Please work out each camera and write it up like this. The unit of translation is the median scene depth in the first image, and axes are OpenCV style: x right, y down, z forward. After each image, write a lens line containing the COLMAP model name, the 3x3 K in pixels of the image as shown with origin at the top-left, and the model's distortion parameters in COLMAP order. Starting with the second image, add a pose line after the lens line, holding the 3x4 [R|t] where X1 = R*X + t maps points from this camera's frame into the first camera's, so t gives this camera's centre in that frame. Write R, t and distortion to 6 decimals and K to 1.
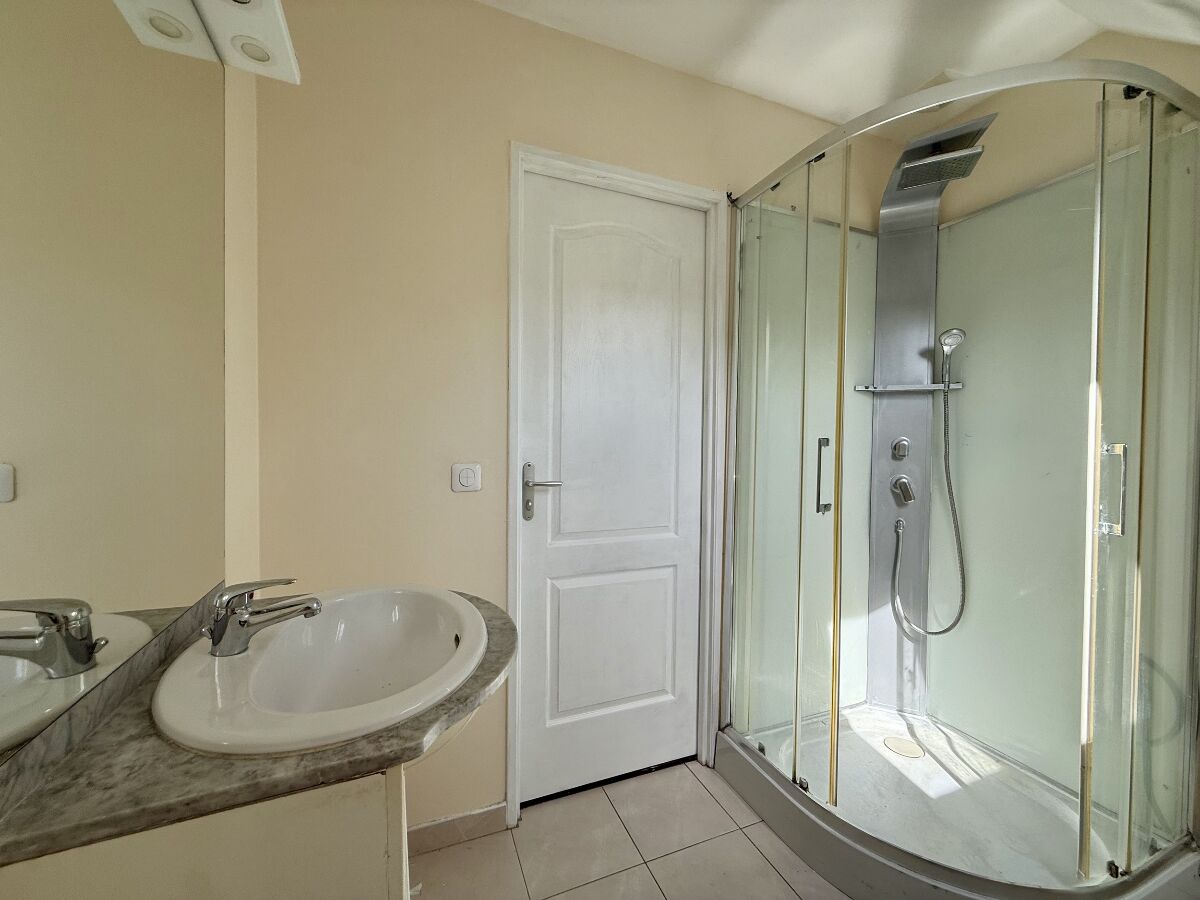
lens RADIAL K [[482.0, 0, 595.8], [0, 482.0, 451.3], [0, 0, 1]] dist [-0.000073, -0.000117]
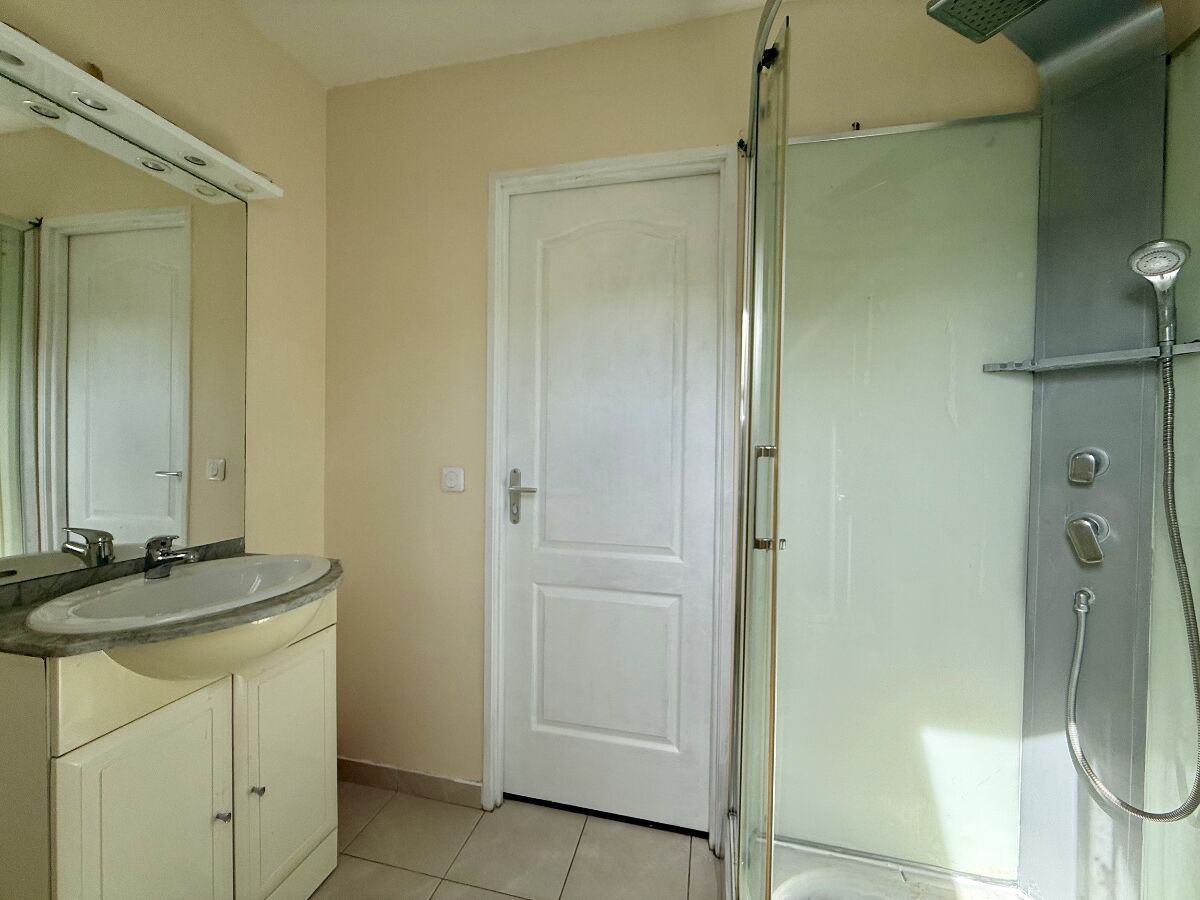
lens RADIAL K [[482.0, 0, 595.8], [0, 482.0, 451.3], [0, 0, 1]] dist [-0.000073, -0.000117]
pose [[0.814963, 0.009602, -0.579433, 0.561535], [-0.021351, 0.999681, -0.013463, -0.003703], [0.579120, 0.023343, 0.814908, 0.223922]]
